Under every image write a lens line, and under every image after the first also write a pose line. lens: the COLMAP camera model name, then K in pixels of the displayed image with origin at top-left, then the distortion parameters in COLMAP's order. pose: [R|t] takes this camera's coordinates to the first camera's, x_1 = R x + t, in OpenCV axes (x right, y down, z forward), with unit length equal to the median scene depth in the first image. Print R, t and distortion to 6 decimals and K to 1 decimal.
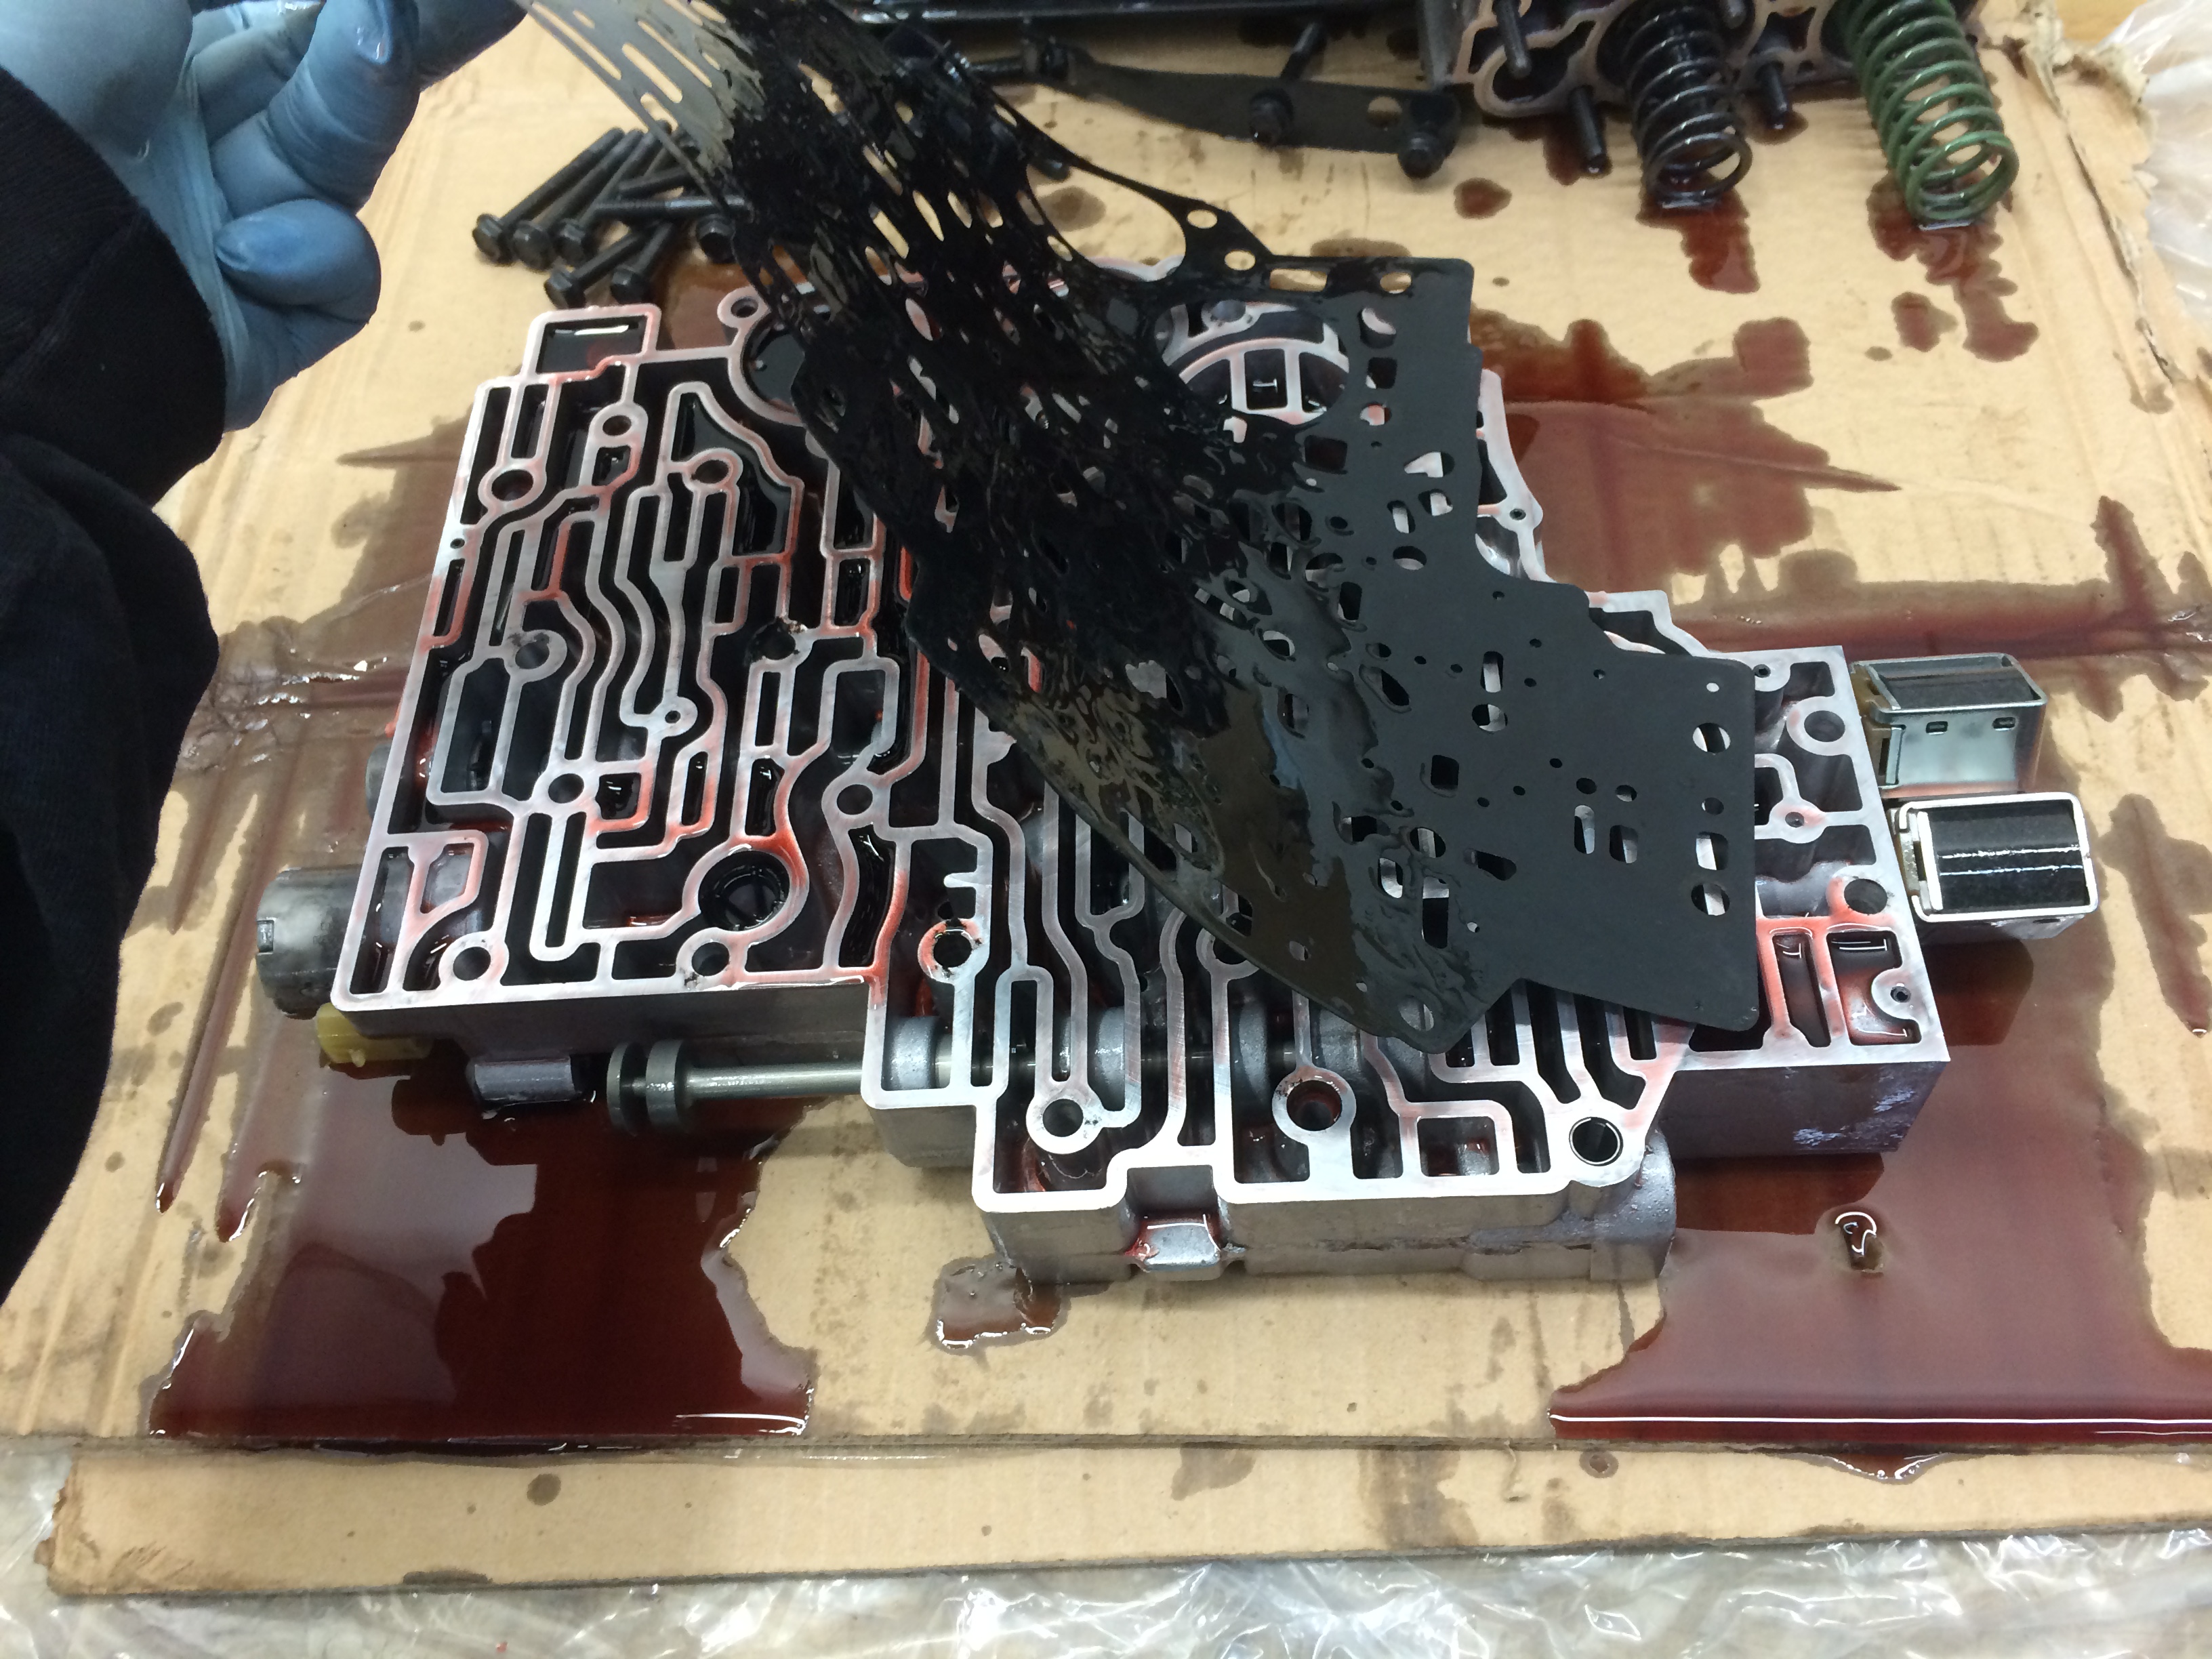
lens RADIAL K [[1920.1, 0, 1099.8], [0, 1920.1, 859.5], [0, 0, 1]] dist [0.079778, -0.132761]
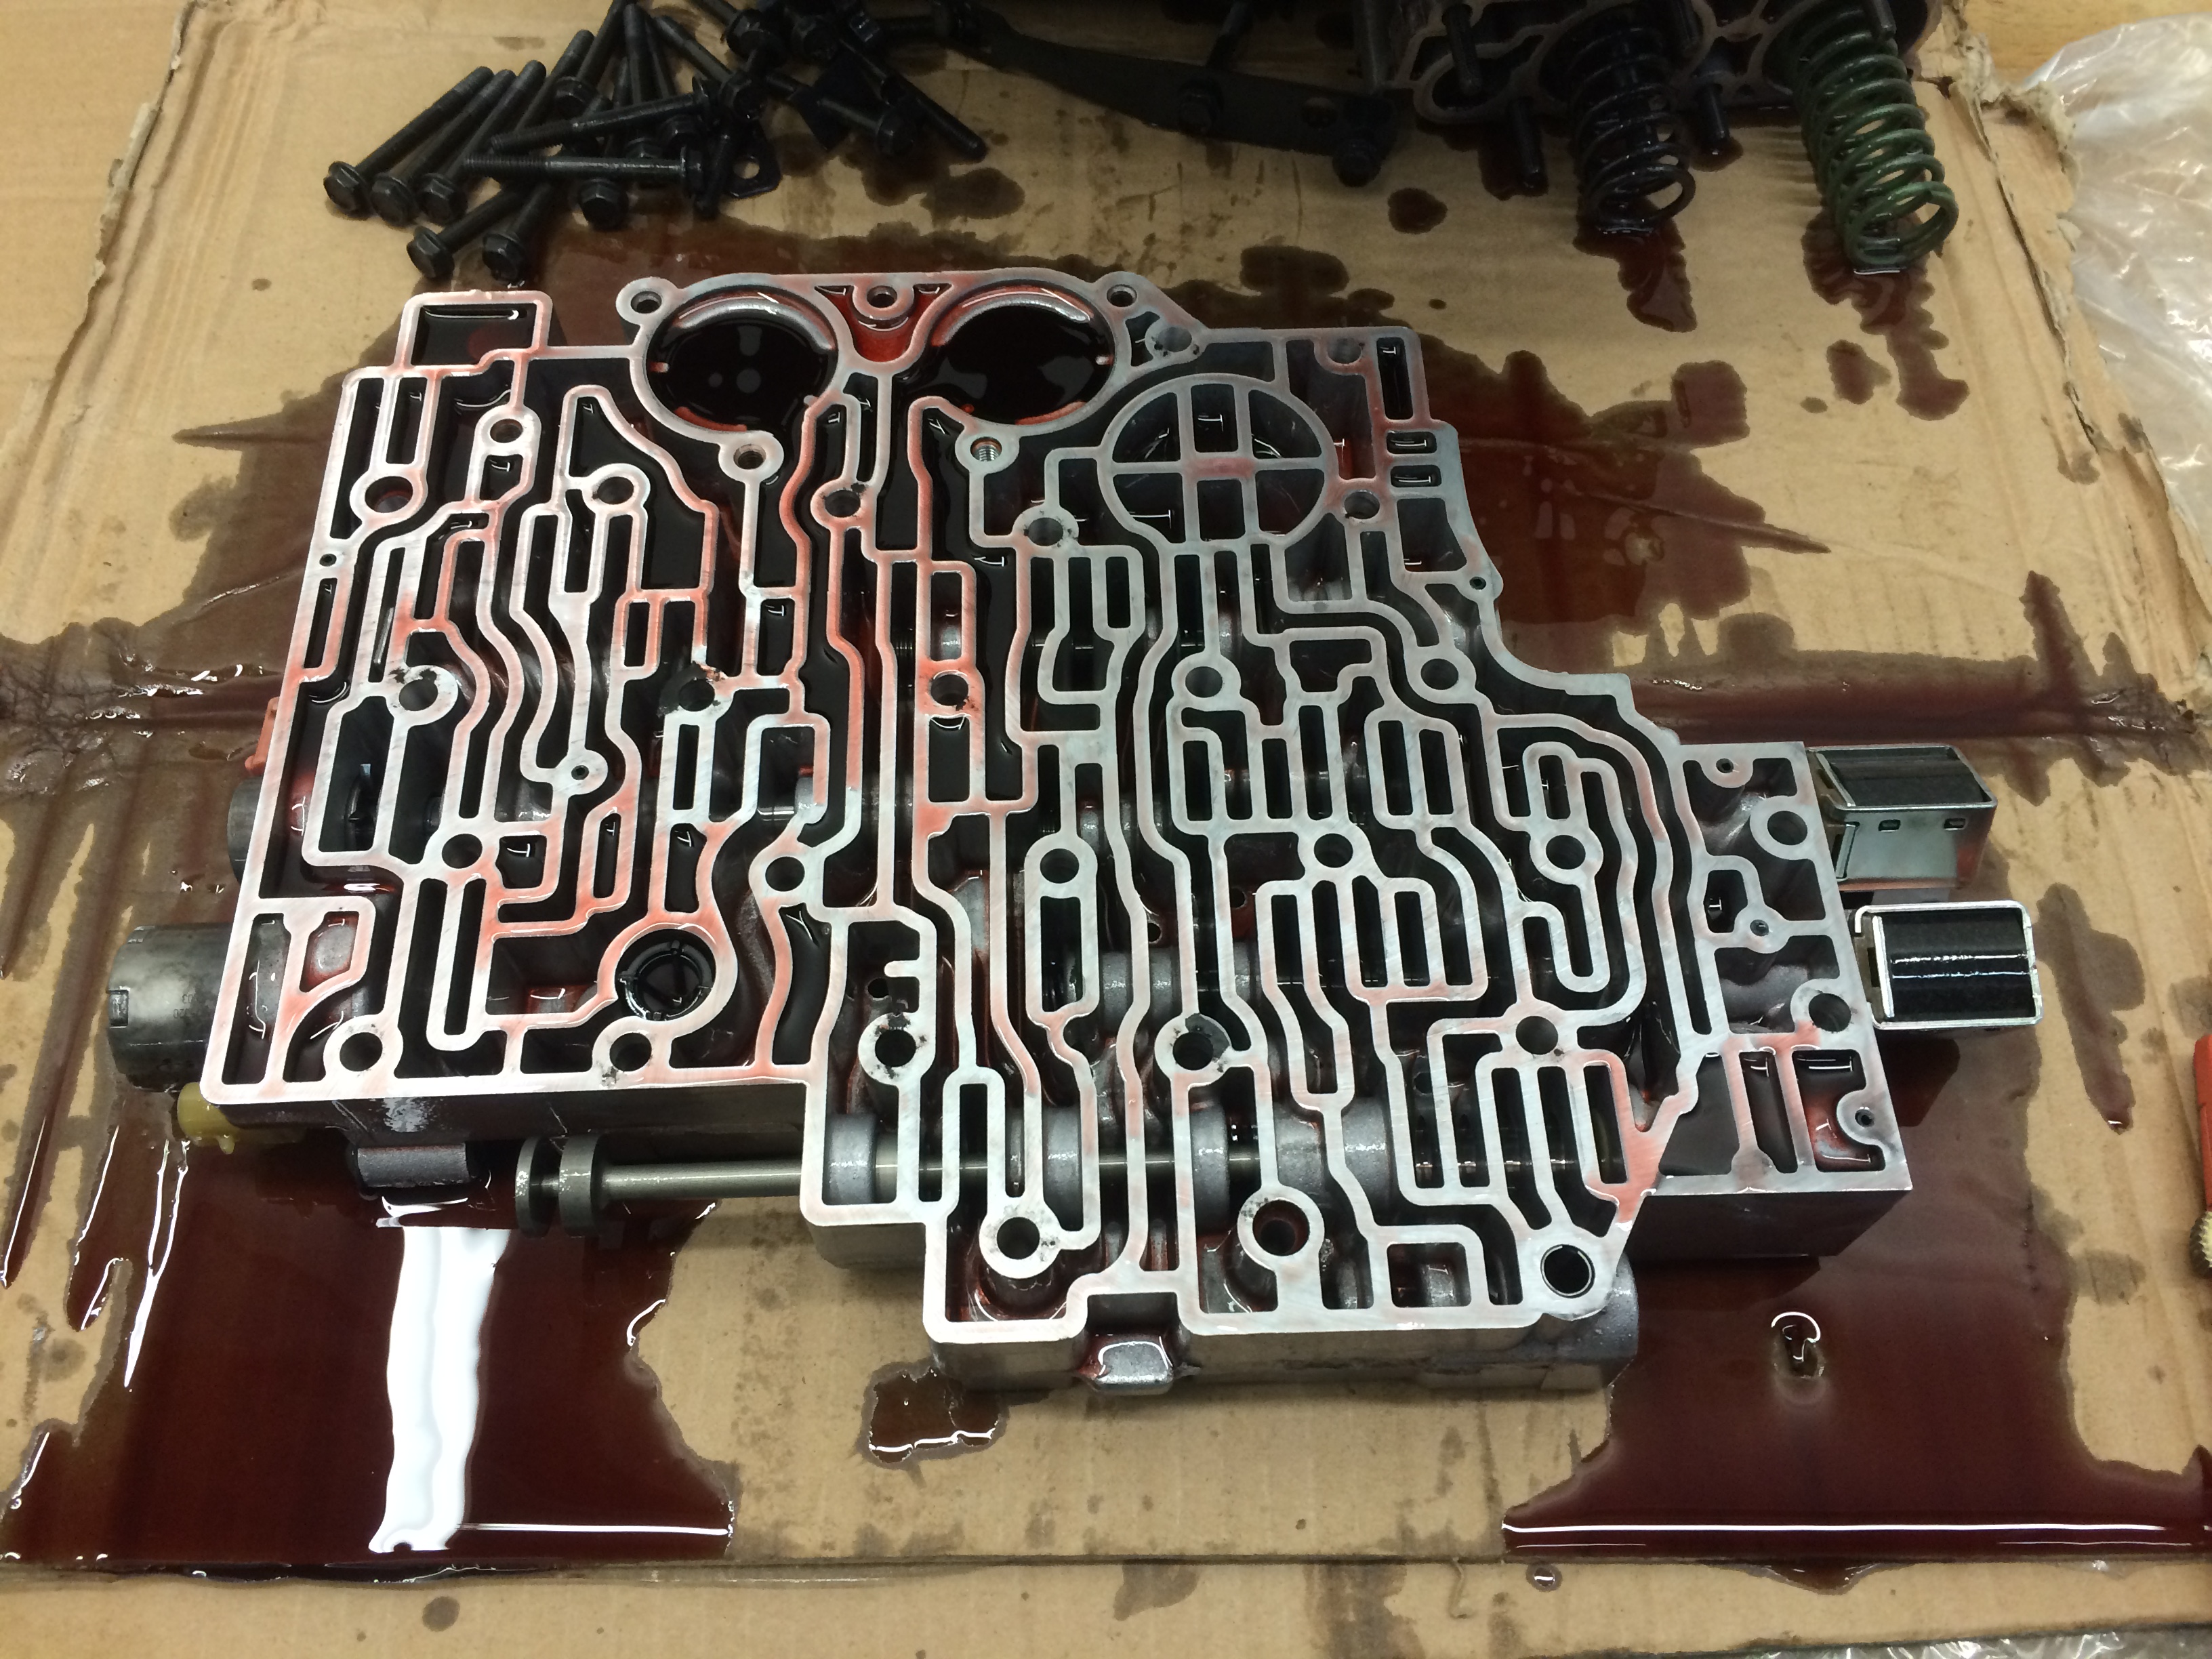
lens RADIAL K [[1920.1, 0, 1099.8], [0, 1920.1, 859.5], [0, 0, 1]] dist [0.079778, -0.132761]
pose [[0.993820, 0.020892, 0.109018, -0.075064], [-0.027565, 0.997813, 0.060070, -0.095642], [-0.107525, -0.062704, 0.992223, 0.056048]]
